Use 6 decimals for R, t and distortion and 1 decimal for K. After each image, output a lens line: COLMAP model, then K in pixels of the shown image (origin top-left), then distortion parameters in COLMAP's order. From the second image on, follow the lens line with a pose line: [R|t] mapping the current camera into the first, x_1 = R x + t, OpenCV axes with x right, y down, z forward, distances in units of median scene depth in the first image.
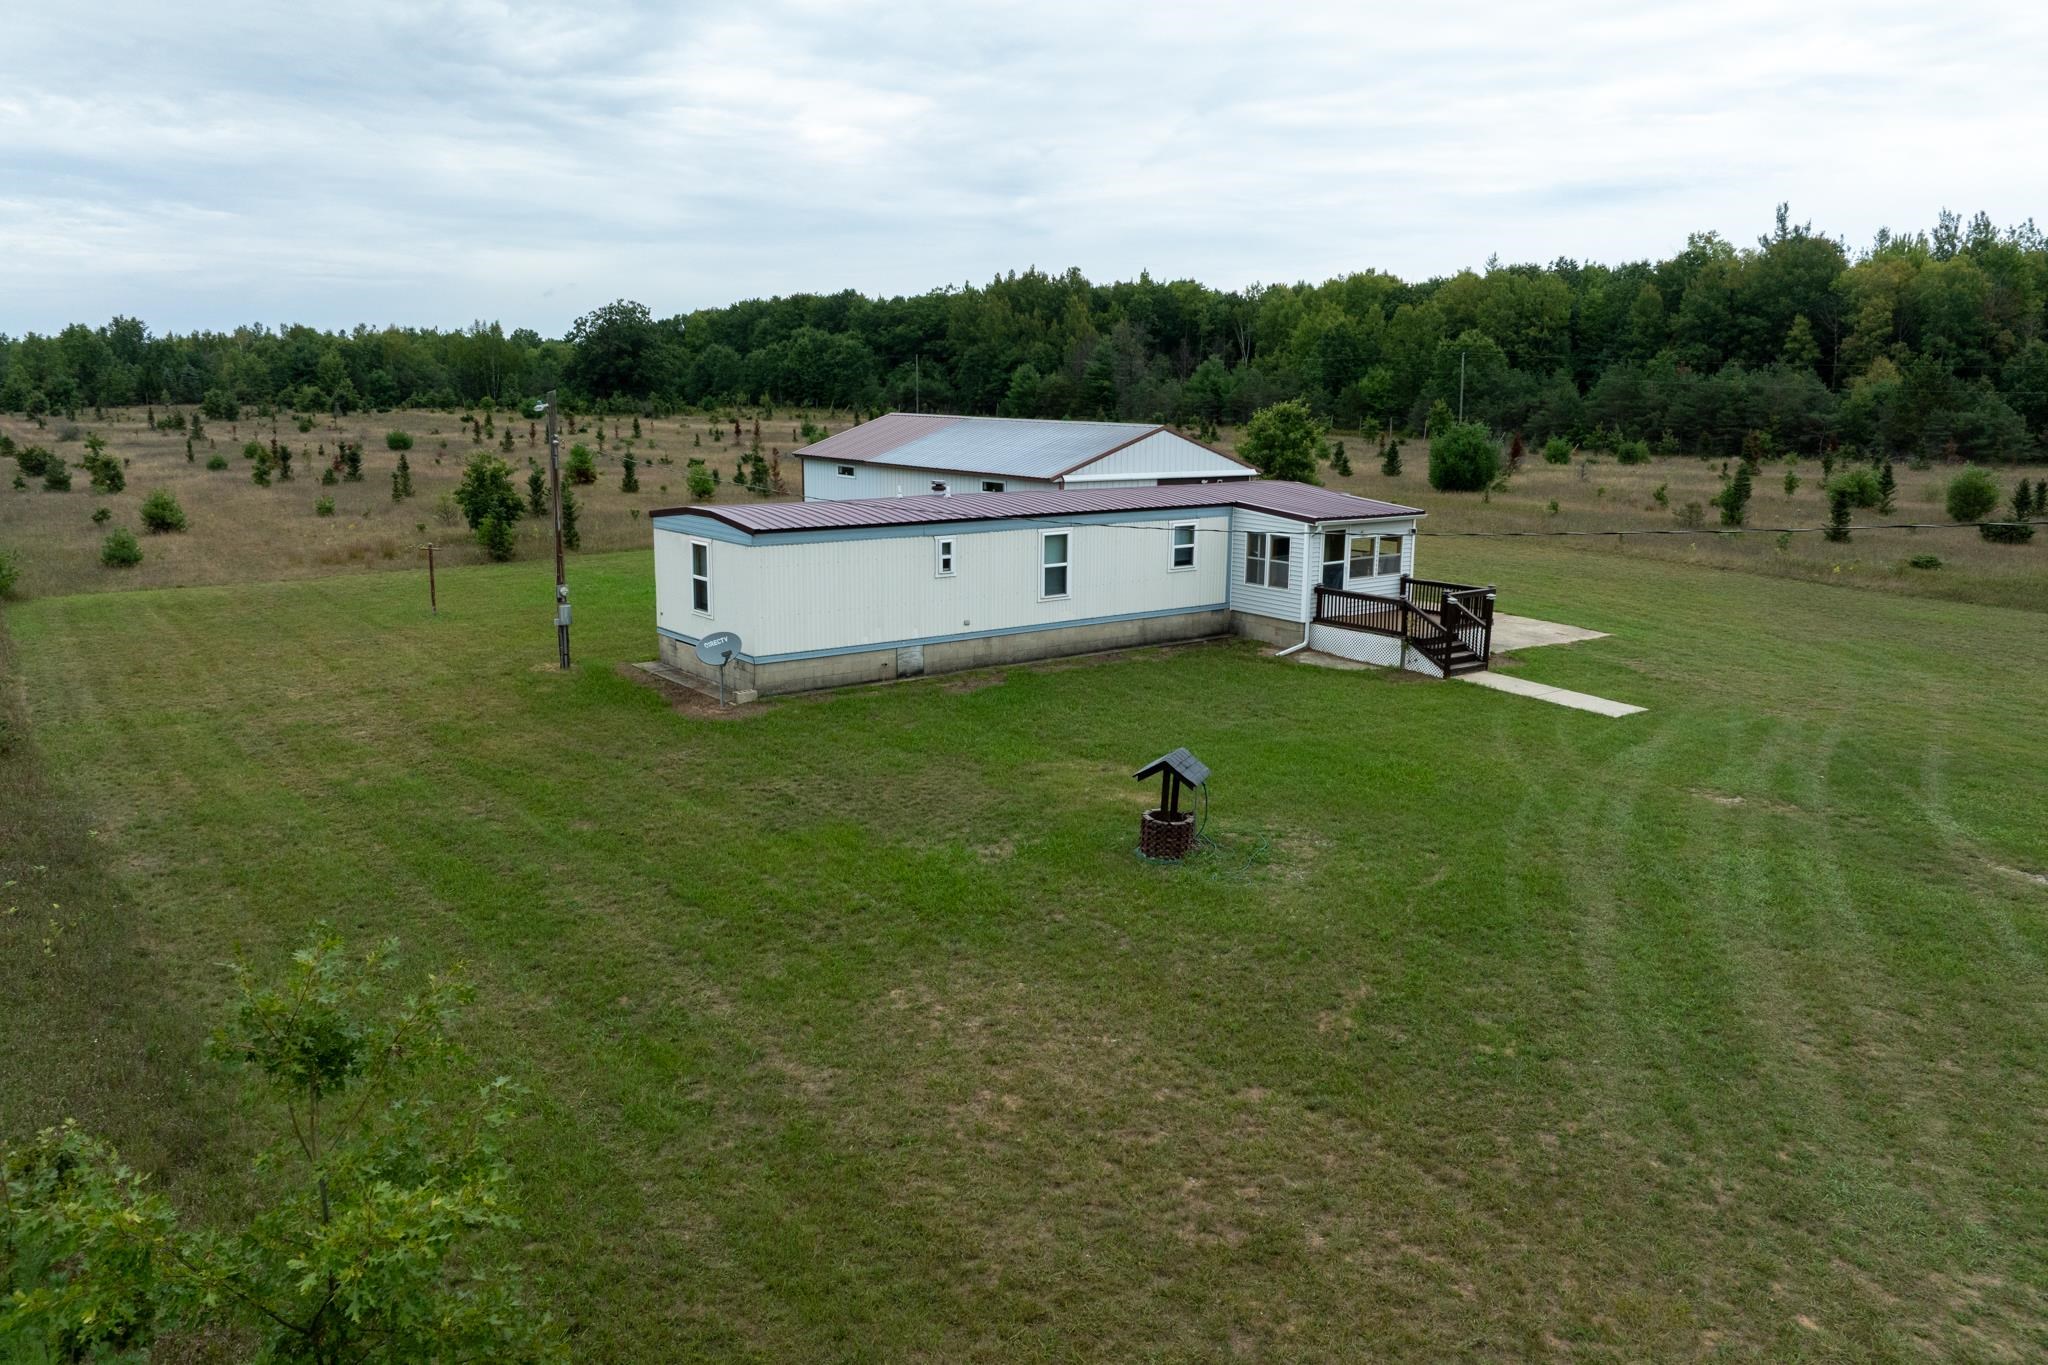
lens RADIAL K [[1448.3, 0, 1024.0], [0, 1448.3, 682.5], [0, 0, 1]] dist [-0.035570, -0.000205]
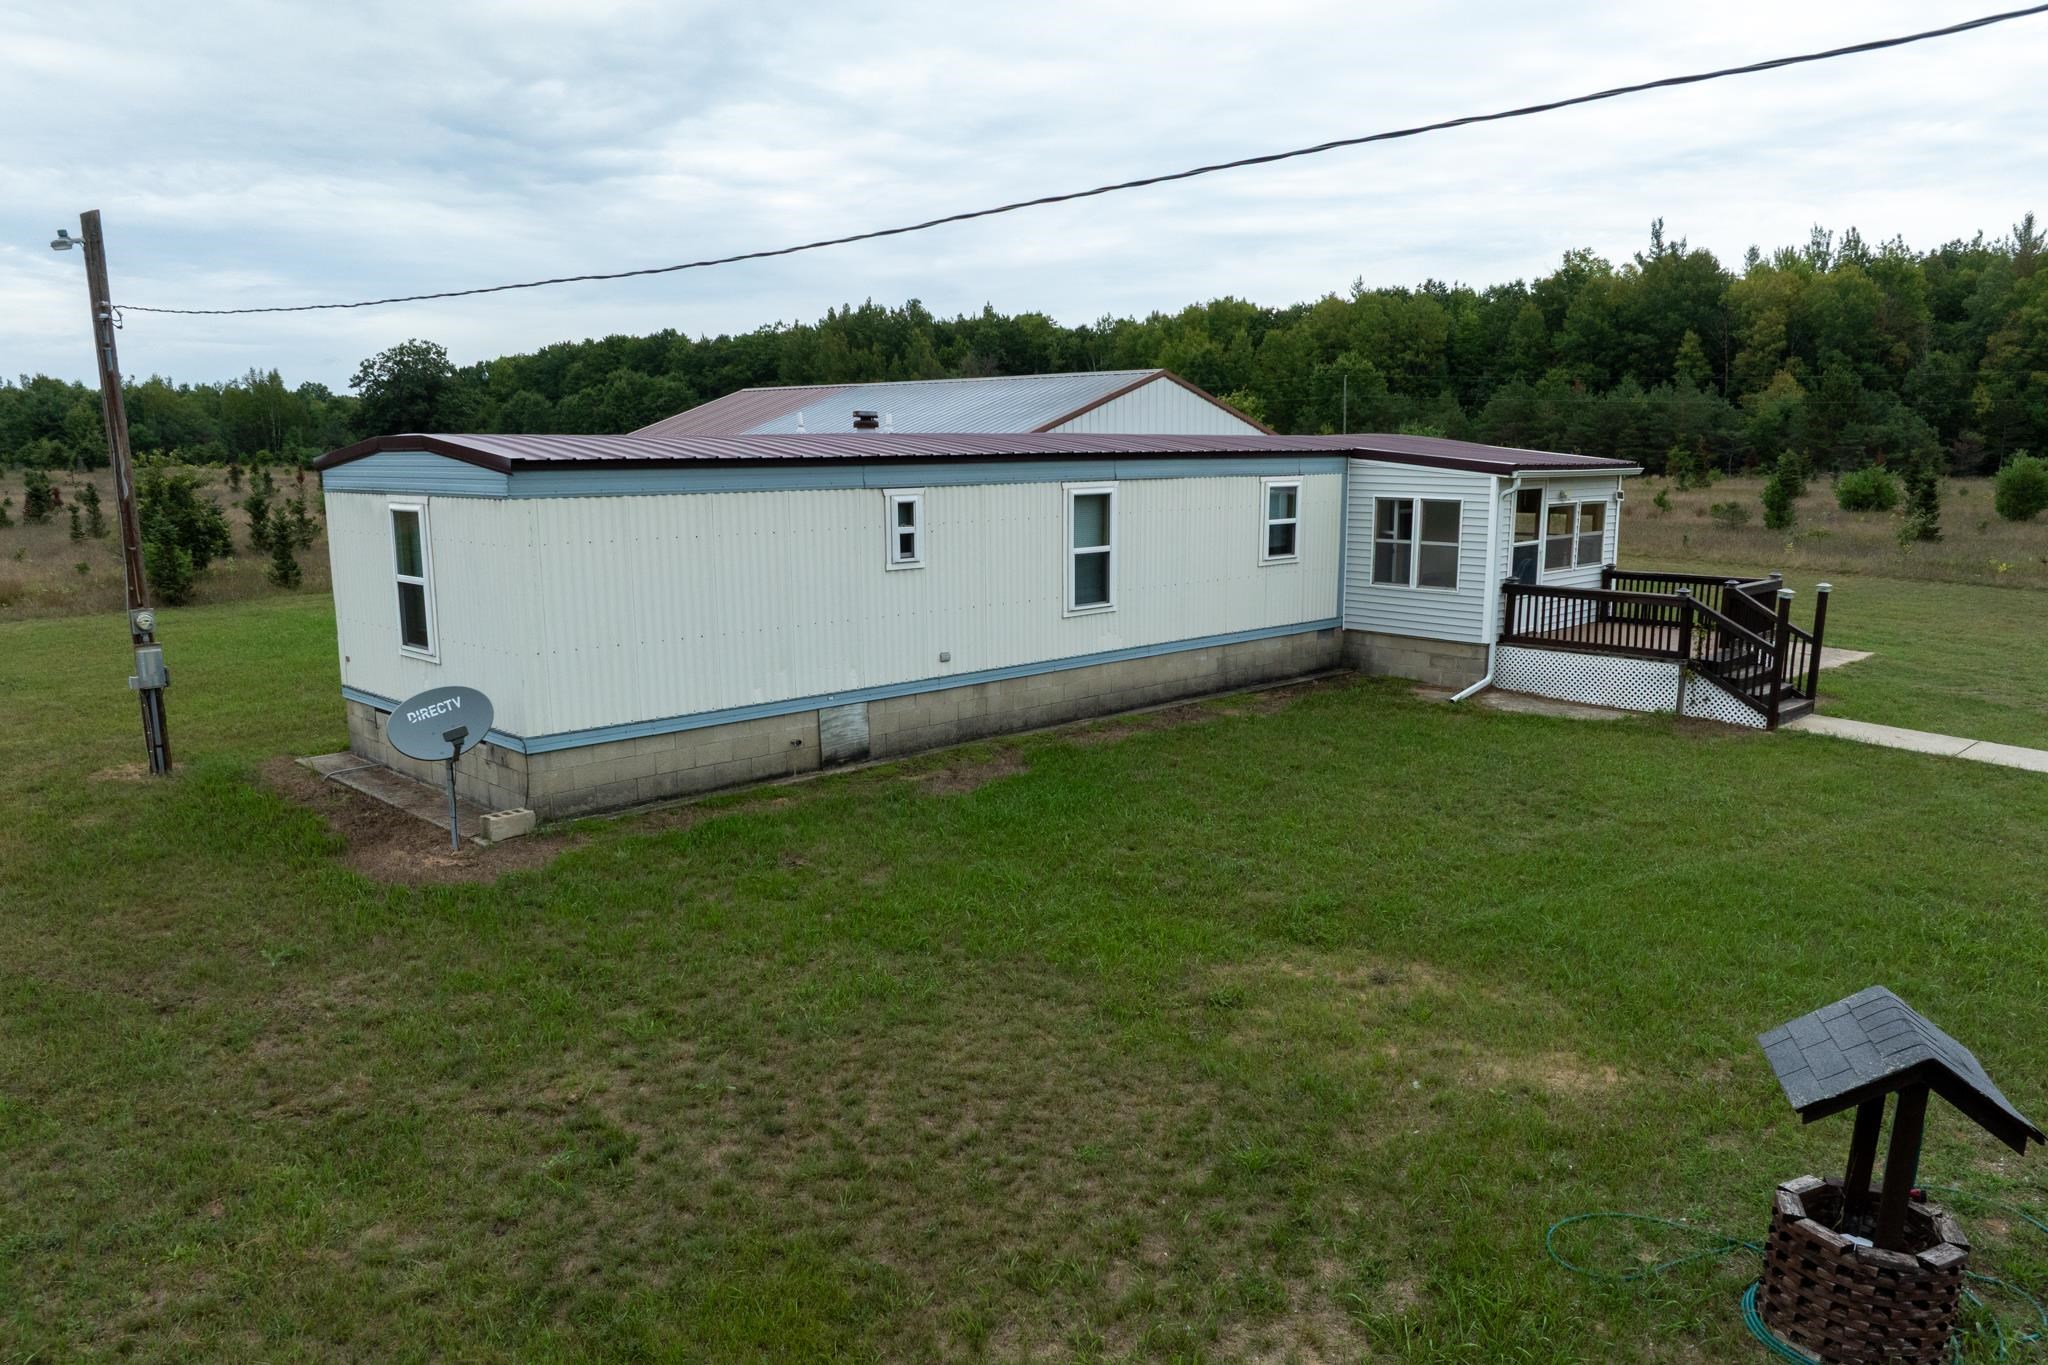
lens RADIAL K [[1468.5, 0, 1023.9], [0, 1468.5, 753.3], [0, 0, 1]] dist [-0.041237, 0.011506]
pose [[0.993419, -0.038470, 0.107886, -0.013425], [0.037654, 0.999245, 0.009592, -0.001963], [-0.108174, -0.005466, 0.994117, 0.088893]]
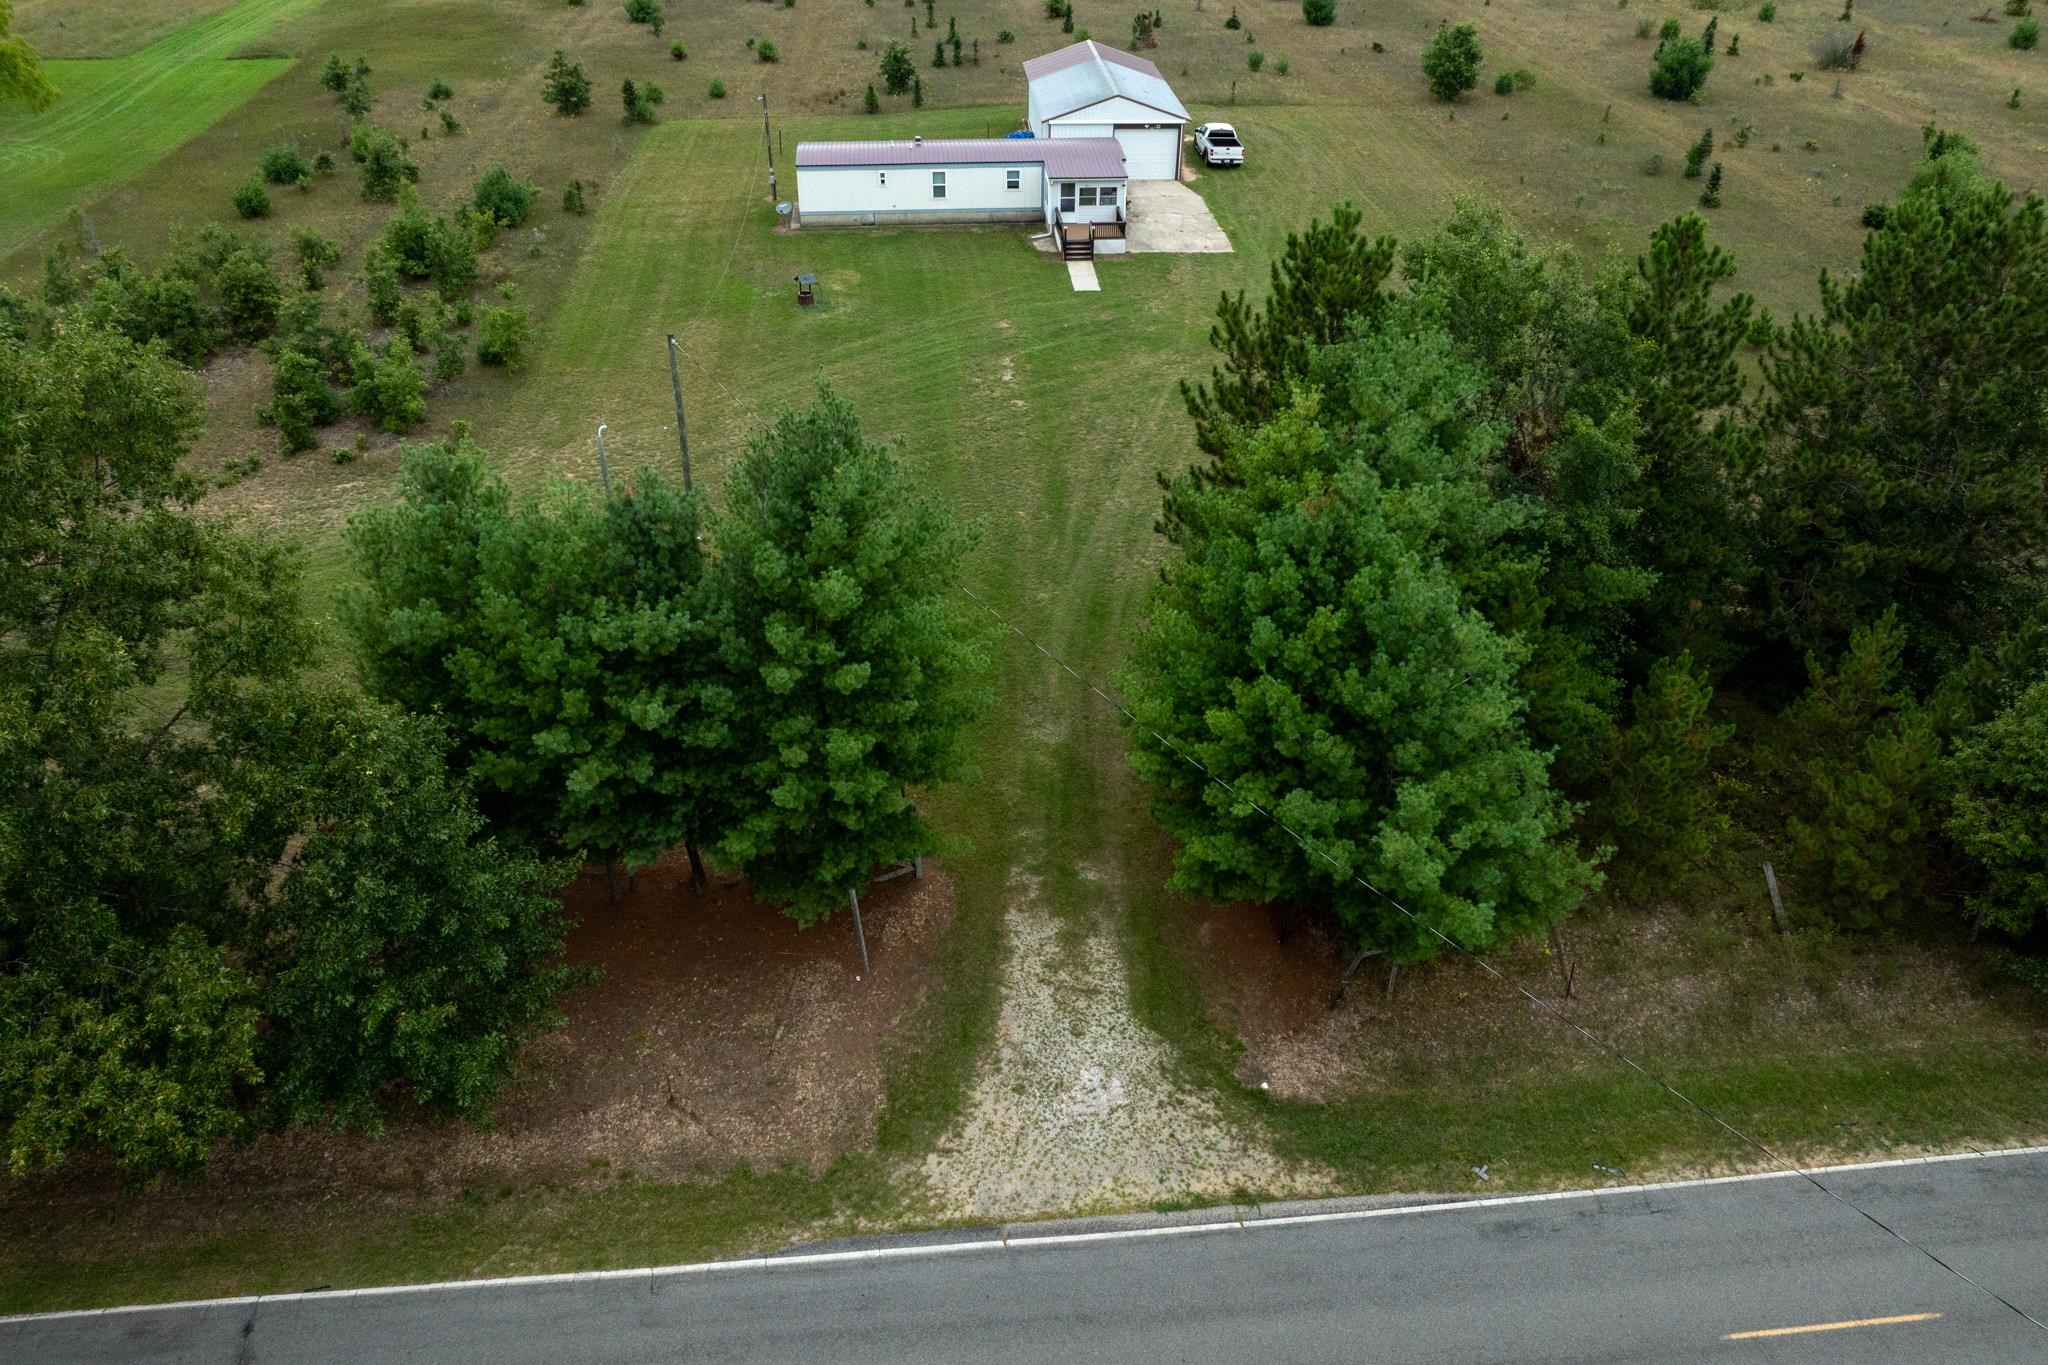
lens RADIAL K [[1448.3, 0, 1024.0], [0, 1448.3, 682.5], [0, 0, 1]] dist [-0.035570, -0.000205]
pose [[0.839617, 0.303374, -0.450563, 0.291437], [-0.107844, 0.906085, 0.409121, -0.064953], [0.532365, -0.294915, 0.793482, -0.210602]]
